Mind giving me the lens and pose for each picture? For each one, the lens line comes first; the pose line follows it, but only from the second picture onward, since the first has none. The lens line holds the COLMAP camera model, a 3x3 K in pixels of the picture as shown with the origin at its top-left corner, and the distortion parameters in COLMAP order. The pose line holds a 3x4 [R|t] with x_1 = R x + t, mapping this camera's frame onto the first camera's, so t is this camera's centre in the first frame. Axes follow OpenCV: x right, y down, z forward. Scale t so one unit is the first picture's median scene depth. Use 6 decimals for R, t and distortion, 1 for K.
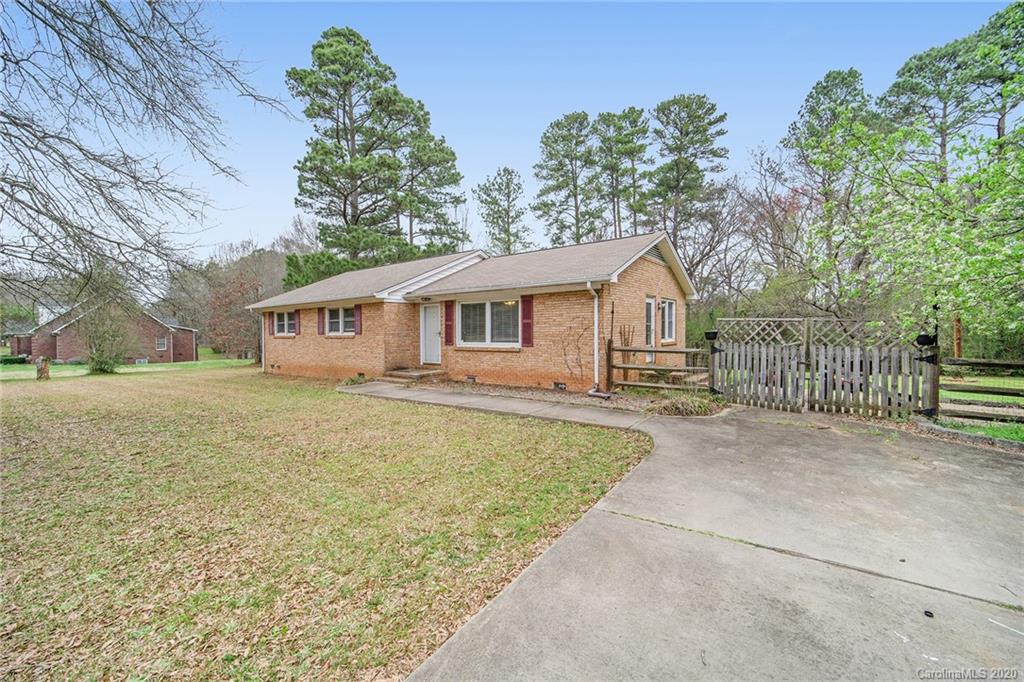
lens RADIAL K [[430.1, 0, 526.3], [0, 430.1, 336.4], [0, 0, 1]] dist [0.000848, 0.000067]
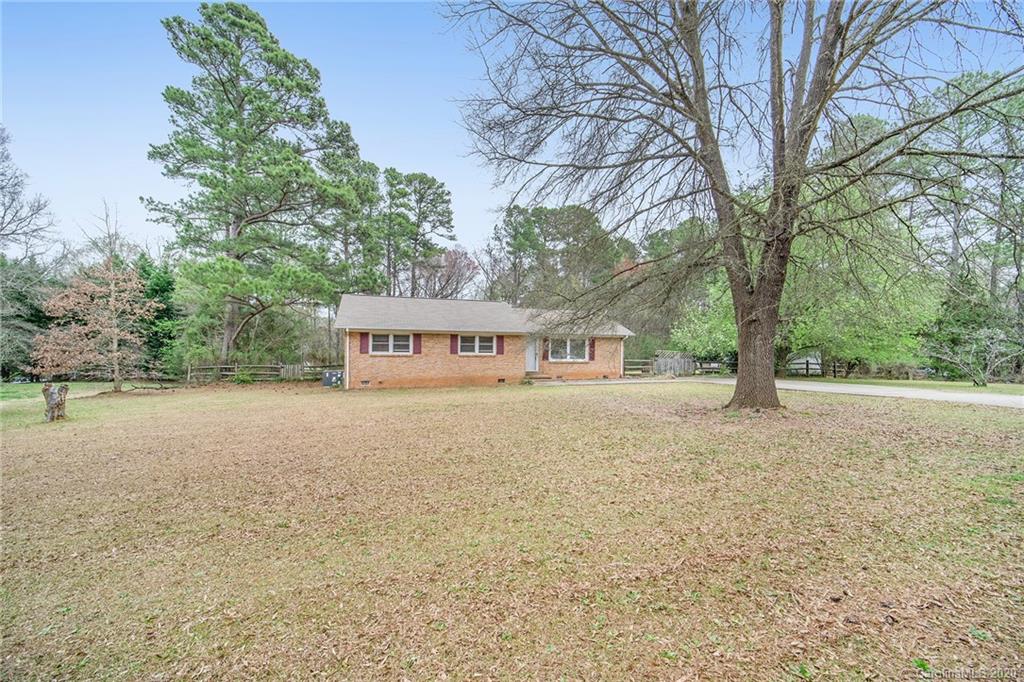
lens RADIAL K [[410.0, 0, 526.5], [0, 410.0, 348.2], [0, 0, 1]] dist [0.002072, 0.000523]
pose [[0.537005, 0.013455, 0.843471, -0.952921], [-0.008915, 0.999907, -0.010274, -0.007635], [-0.843532, -0.002002, 0.537076, 0.068443]]
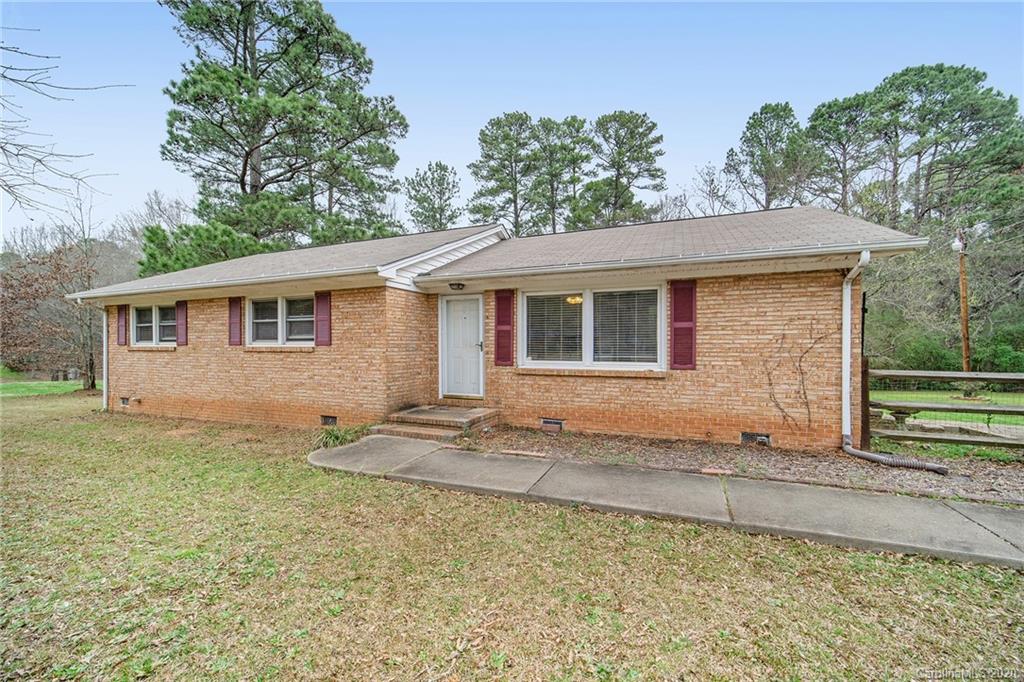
lens RADIAL K [[410.0, 0, 526.5], [0, 410.0, 348.2], [0, 0, 1]] dist [0.002072, 0.000523]
pose [[0.965625, 0.010846, 0.259712, -0.164334], [-0.008104, 0.999900, -0.011629, 0.001837], [-0.259812, 0.009125, 0.965616, 0.252656]]
